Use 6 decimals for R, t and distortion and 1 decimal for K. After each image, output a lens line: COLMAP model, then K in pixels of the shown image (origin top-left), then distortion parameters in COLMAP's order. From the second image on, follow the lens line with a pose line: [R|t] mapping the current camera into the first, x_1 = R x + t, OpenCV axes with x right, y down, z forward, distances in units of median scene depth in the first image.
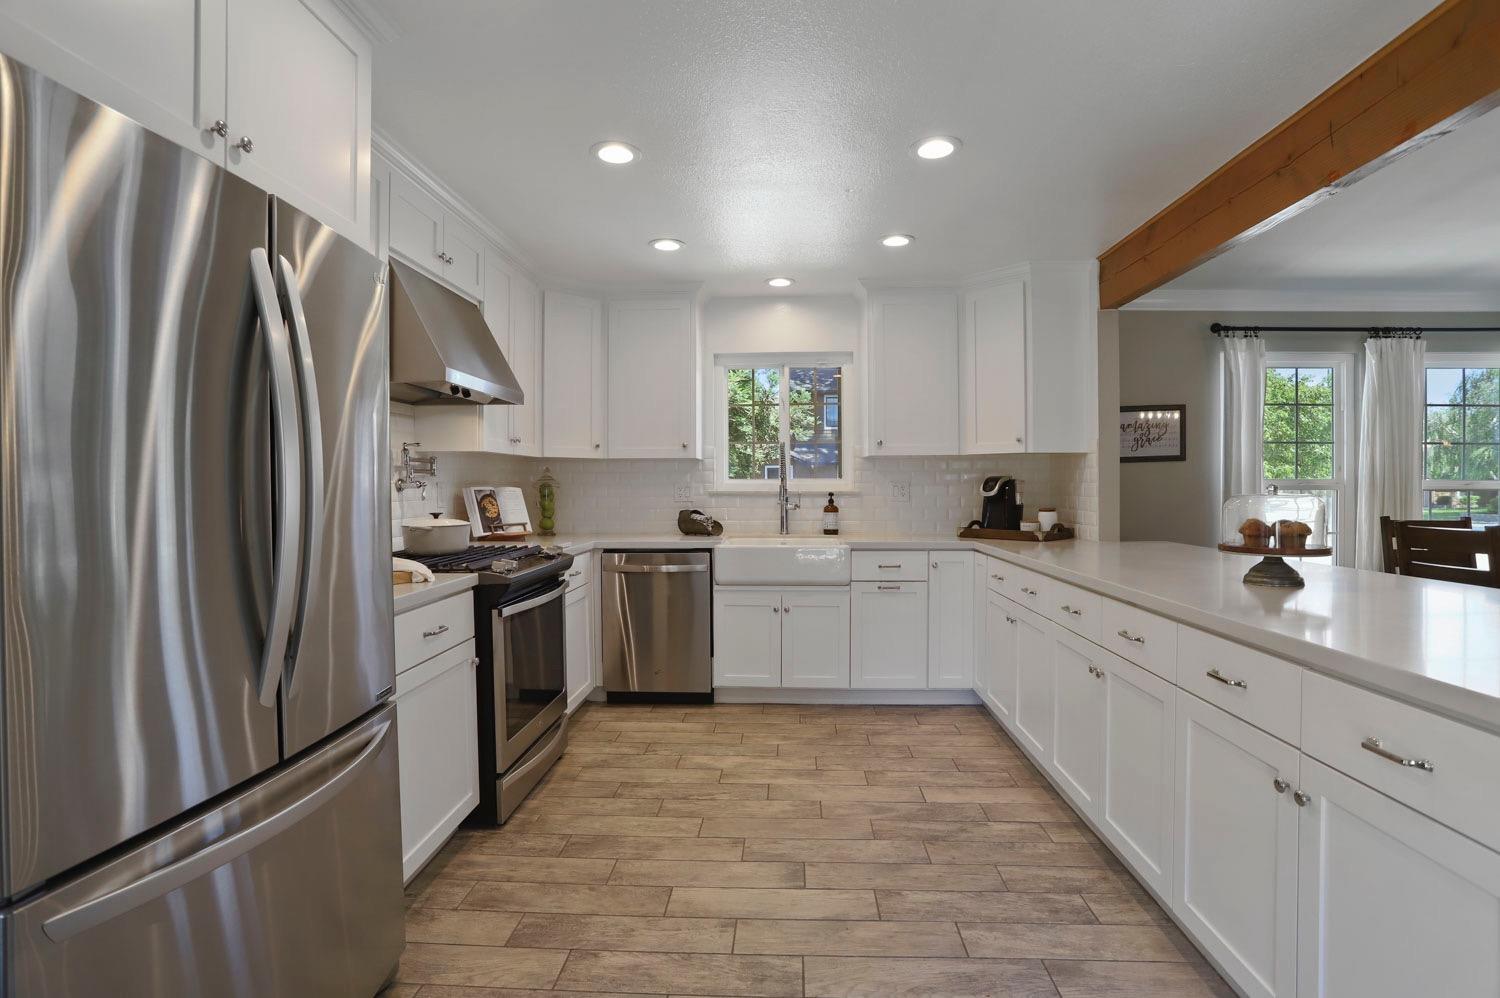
lens RADIAL K [[730.6, 0, 748.2], [0, 730.6, 486.2], [0, 0, 1]] dist [-0.071992, 0.028181]
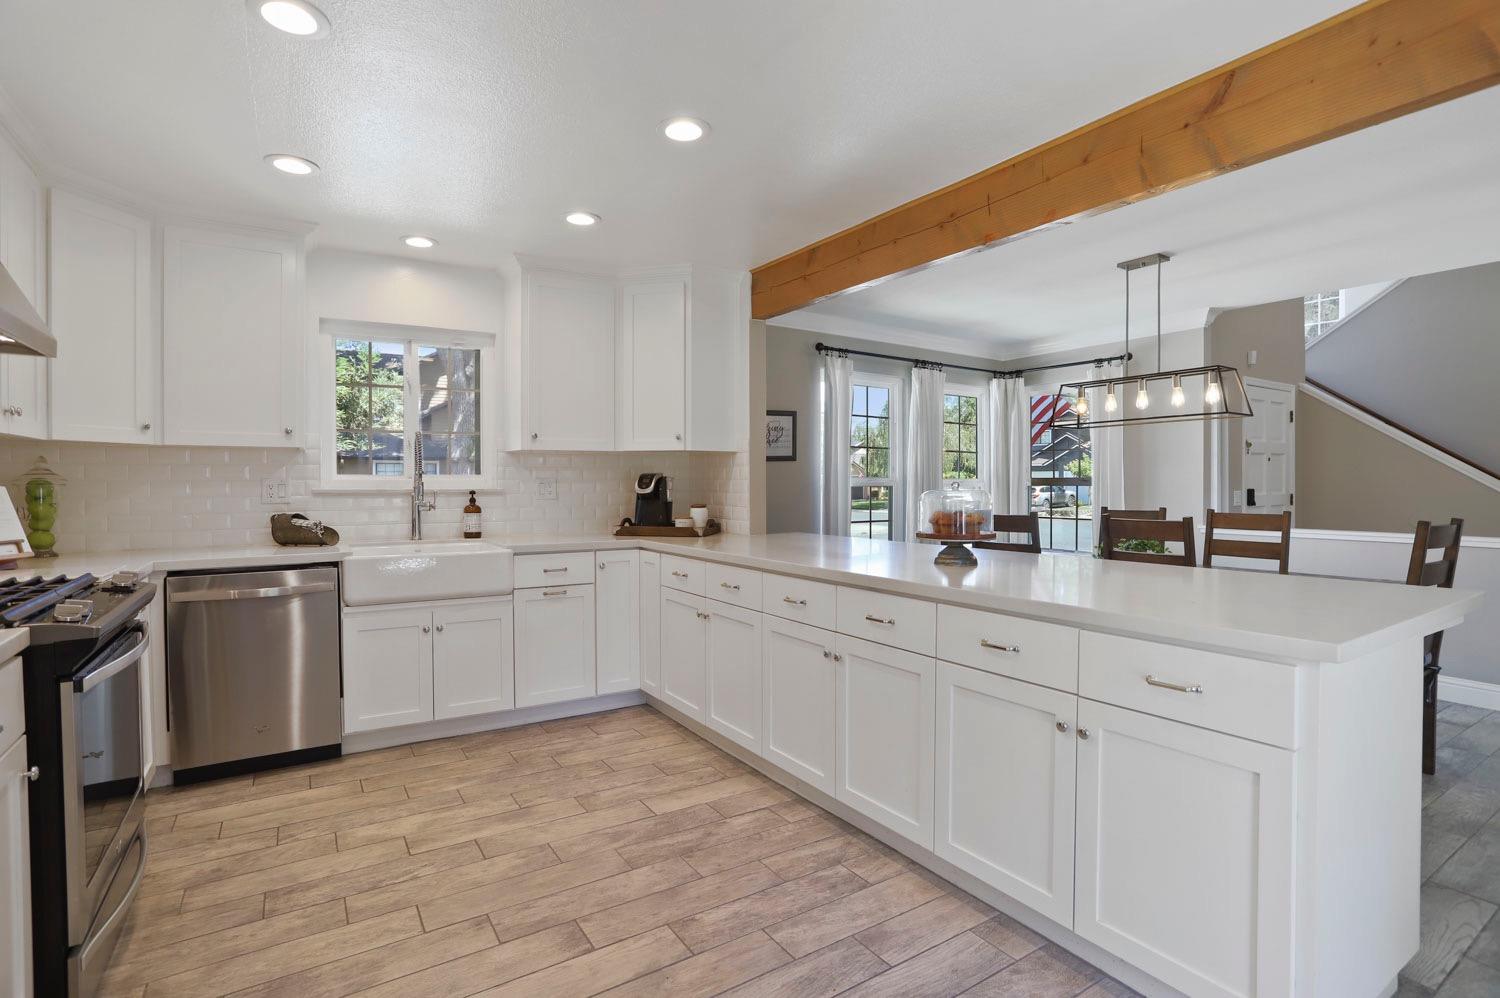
lens RADIAL K [[730.6, 0, 753.2], [0, 730.6, 486.2], [0, 0, 1]] dist [-0.071992, 0.028181]
pose [[0.806582, -0.002950, 0.591115, -0.173022], [0.000503, 0.999991, 0.004304, -0.000085], [-0.591123, -0.003174, 0.806575, 0.127231]]
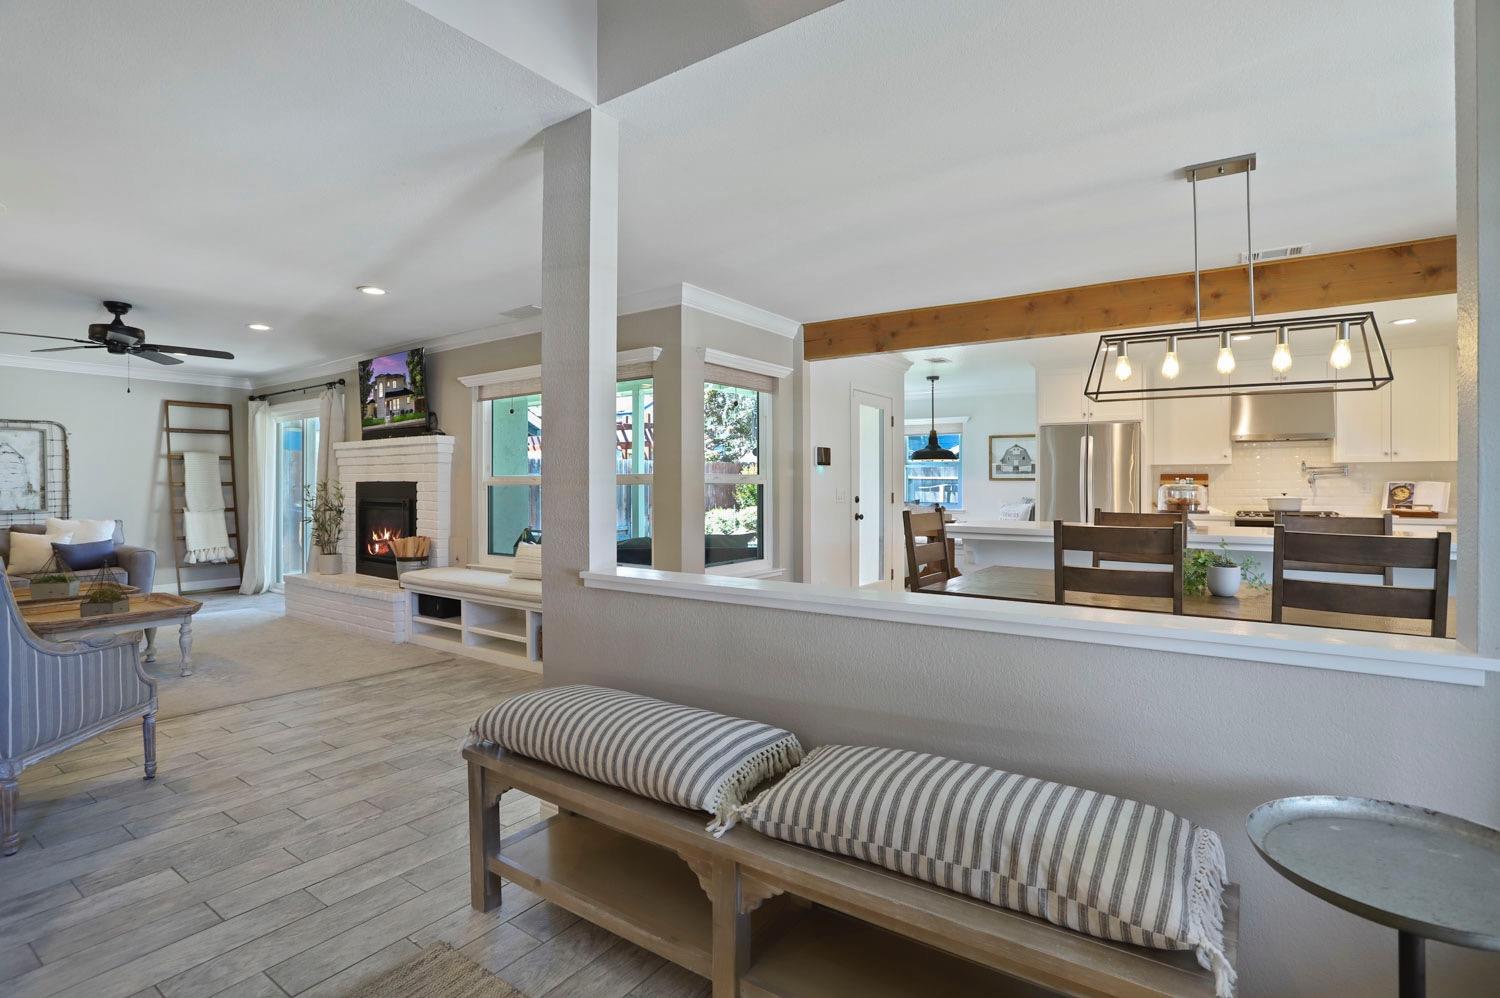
lens RADIAL K [[730.6, 0, 753.0], [0, 730.6, 490.7], [0, 0, 1]] dist [-0.071992, 0.028181]
pose [[-0.513633, 0.009548, -0.857957, 1.990024], [0.002037, 0.999949, 0.009909, 0.003805], [0.858007, 0.003342, -0.513626, 0.624804]]
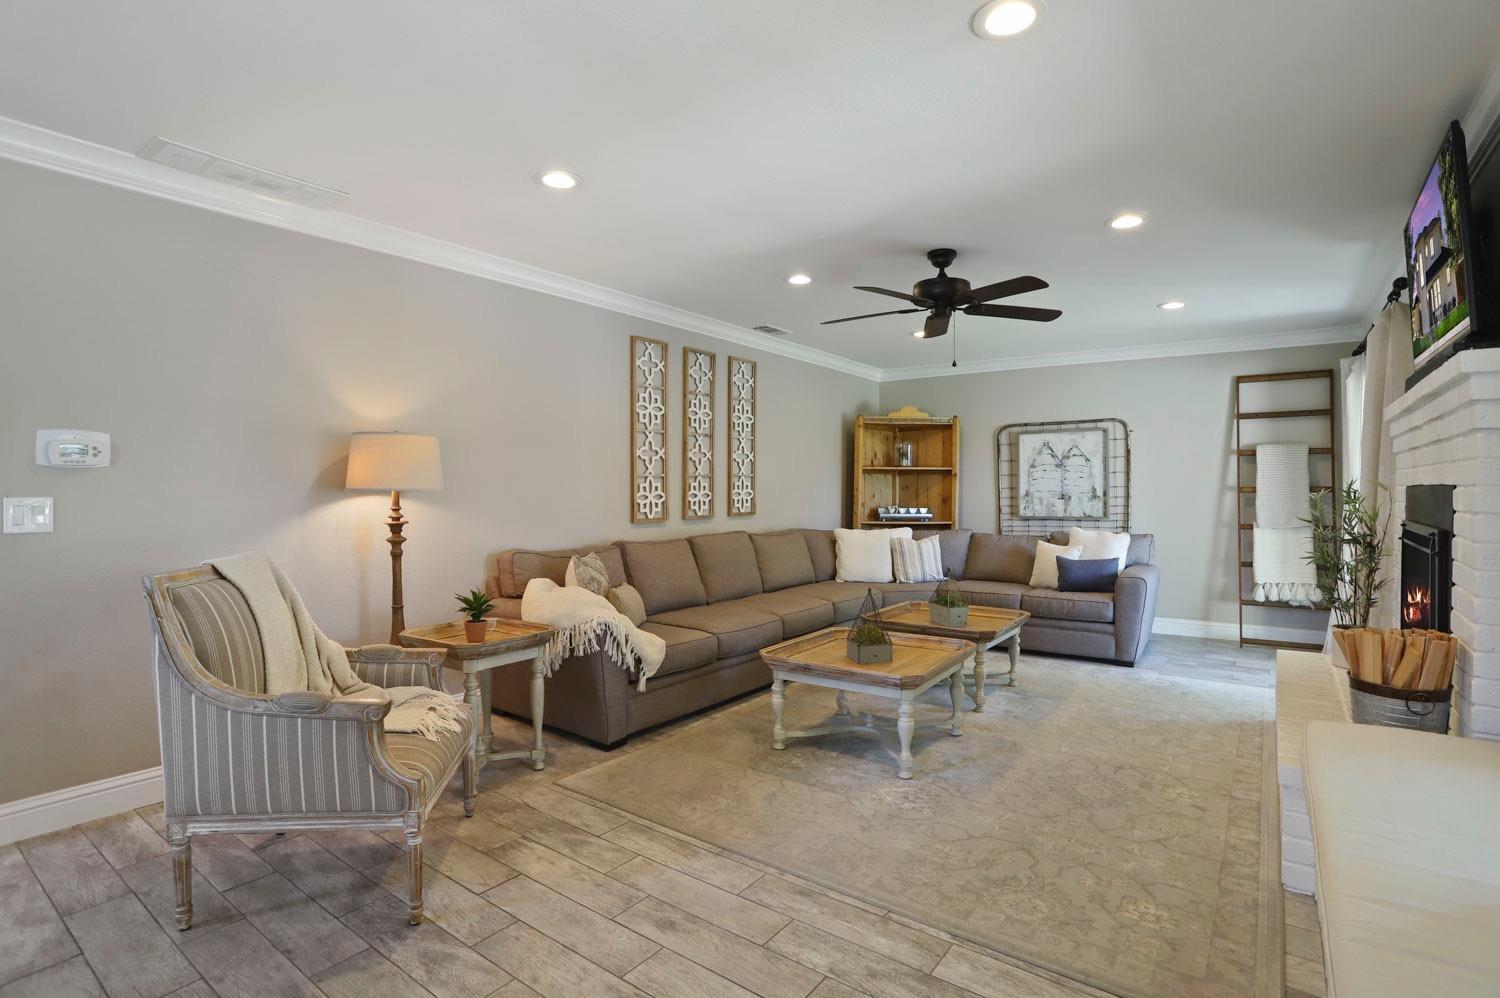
lens RADIAL K [[730.6, 0, 760.9], [0, 730.6, 488.4], [0, 0, 1]] dist [-0.071992, 0.028181]
pose [[-0.847539, -0.001200, 0.530732, 1.083212], [-0.001587, 0.999999, -0.000273, 0.001226], [-0.530731, -0.001074, -0.847540, -0.104269]]
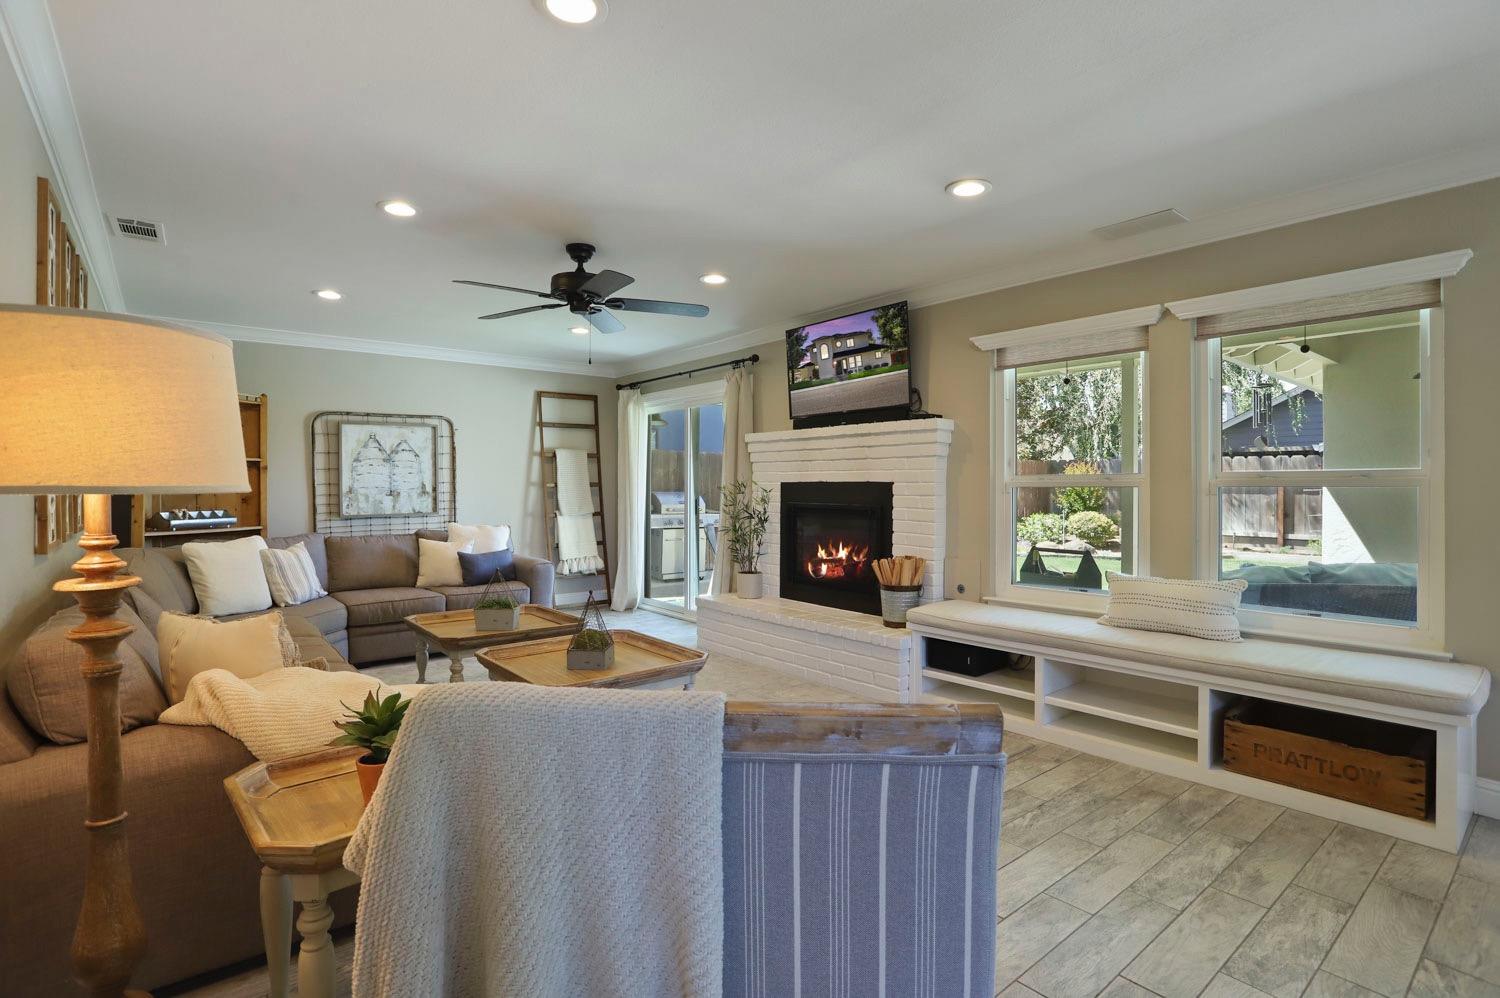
lens RADIAL K [[730.6, 0, 741.6], [0, 730.6, 496.6], [0, 0, 1]] dist [-0.071992, 0.028181]
pose [[-0.737726, 0.011205, -0.675008, 2.002676], [0.000902, 0.999878, 0.015612, 0.002874], [0.675100, 0.010909, -0.737646, -0.209732]]
